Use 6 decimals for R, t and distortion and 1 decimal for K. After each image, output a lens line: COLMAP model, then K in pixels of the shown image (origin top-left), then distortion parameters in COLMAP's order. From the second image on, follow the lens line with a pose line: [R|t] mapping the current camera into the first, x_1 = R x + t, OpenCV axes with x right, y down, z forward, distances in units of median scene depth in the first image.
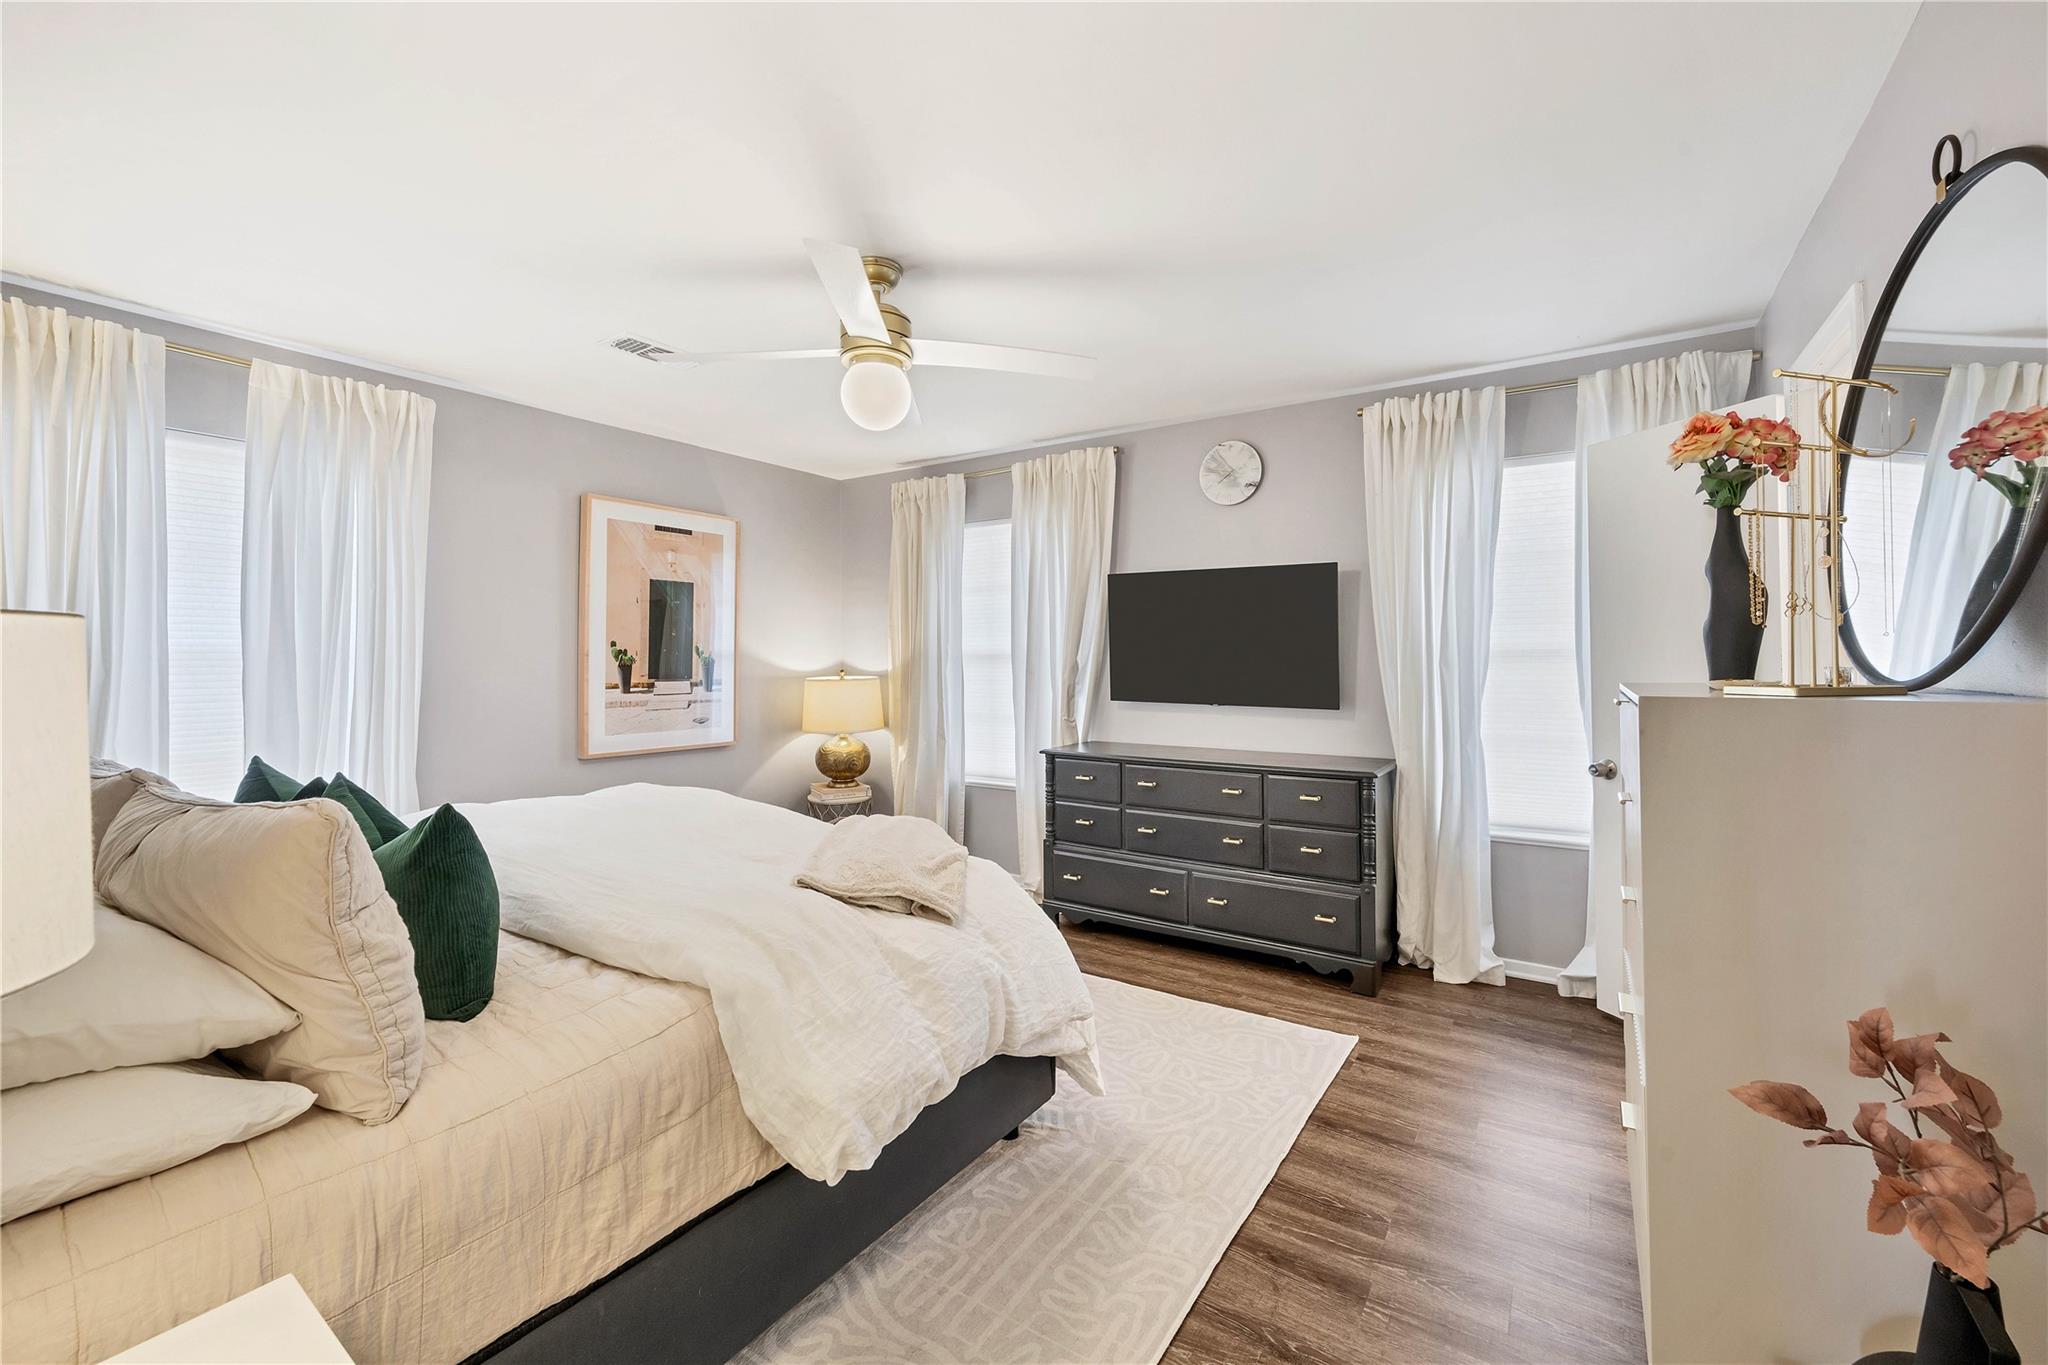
lens RADIAL K [[835.9, 0, 1025.6], [0, 835.9, 664.6], [0, 0, 1]] dist [-0.001169, -0.000011]
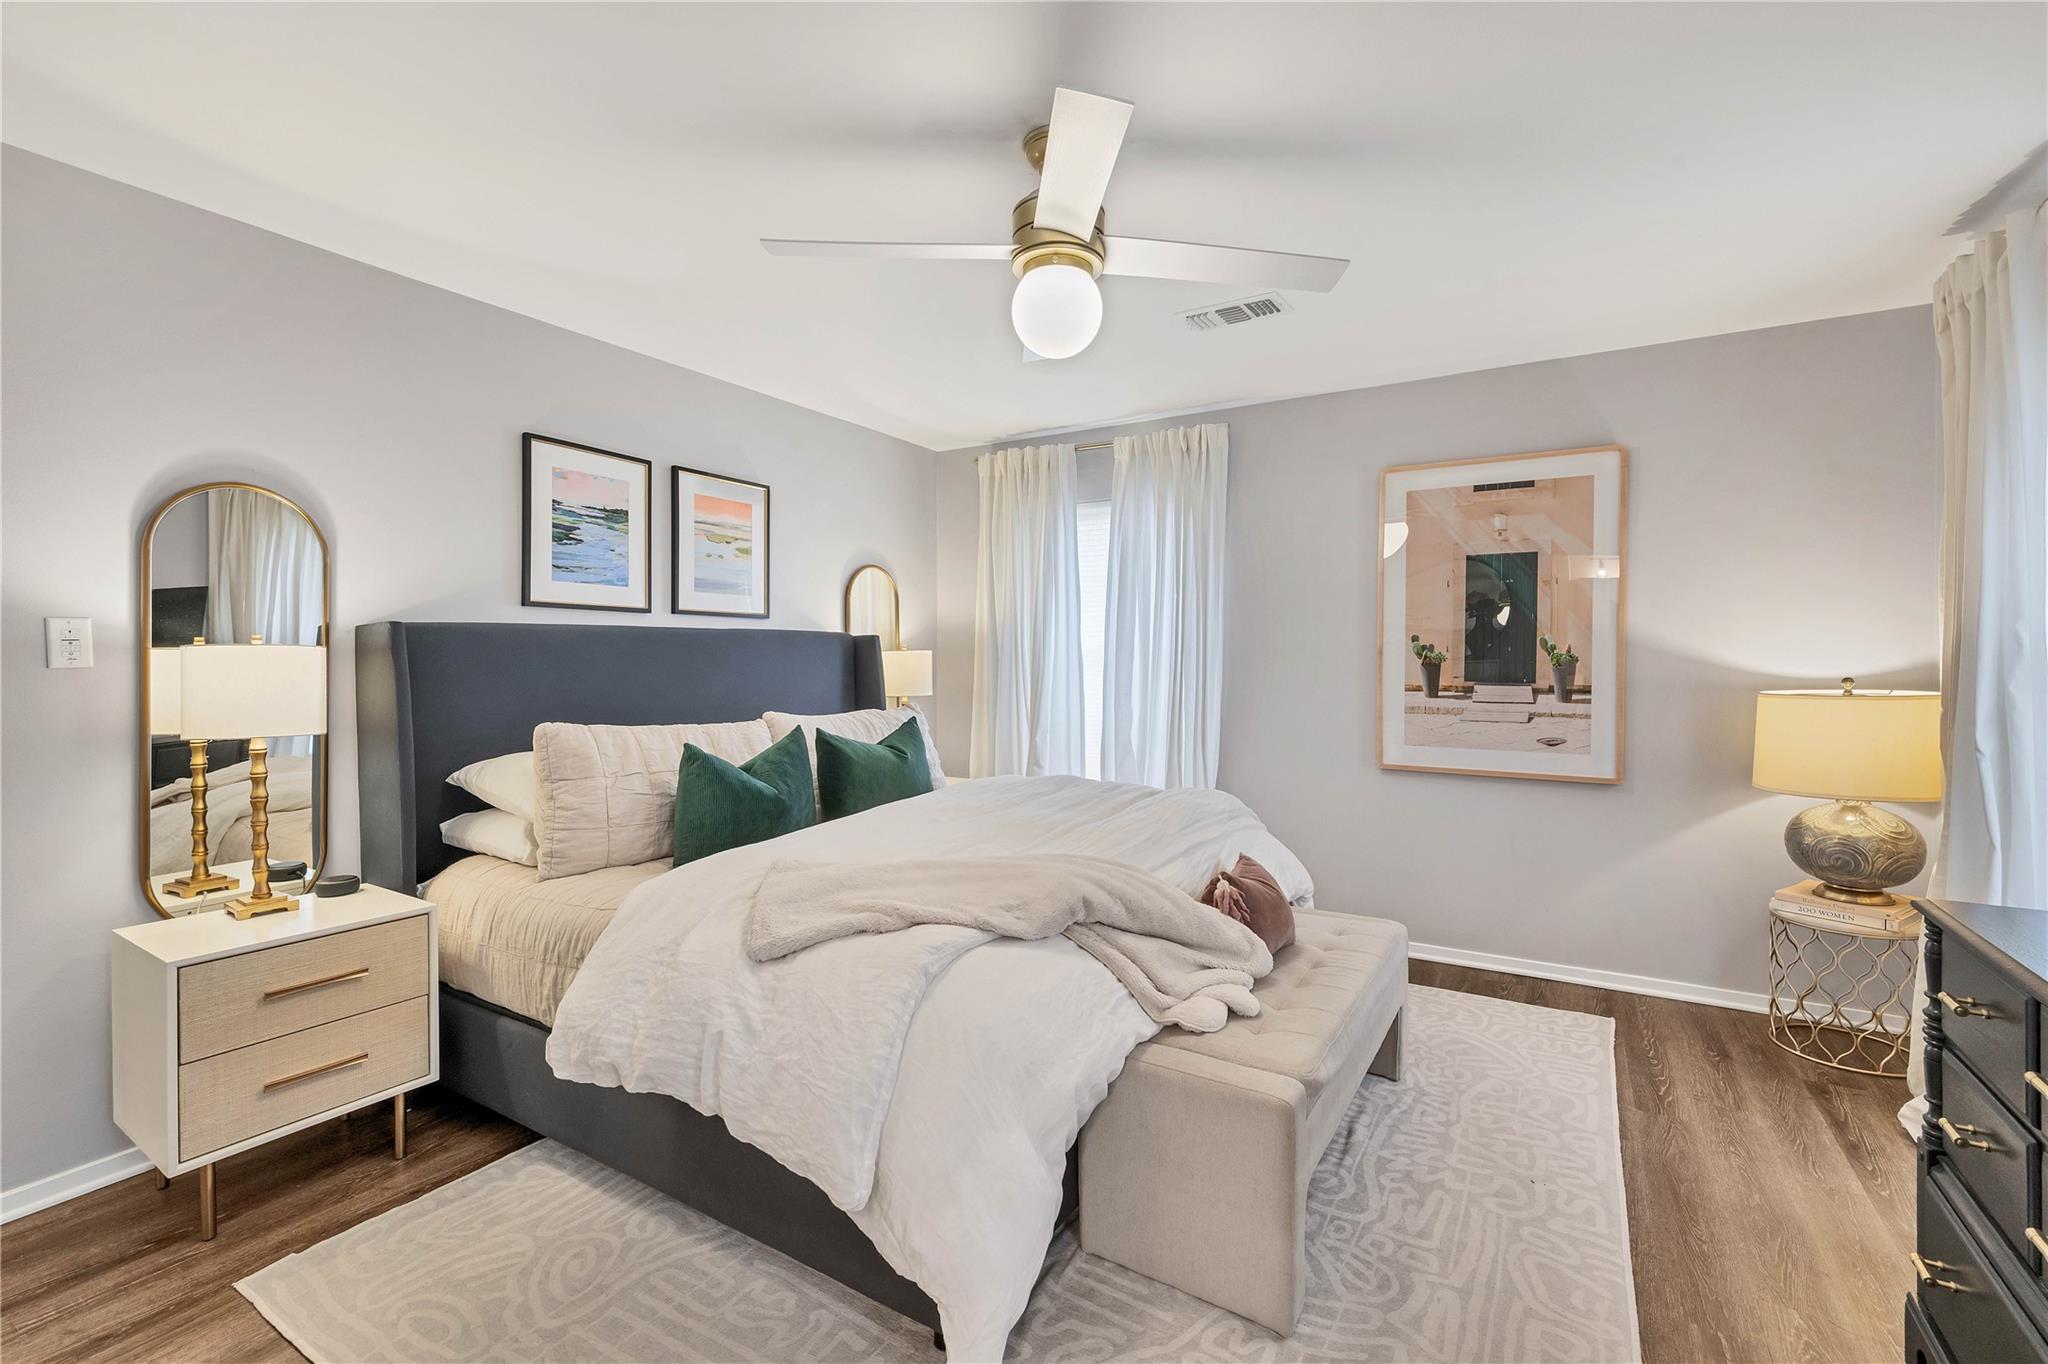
lens RADIAL K [[895.4, 0, 1025.4], [0, 895.4, 669.7], [0, 0, 1]] dist [-0.001403, 0.000151]
pose [[0.042221, 0.019704, -0.998914, 0.381030], [-0.008035, 0.999780, 0.019381, -0.007013], [0.999076, 0.007208, 0.042370, 0.544796]]
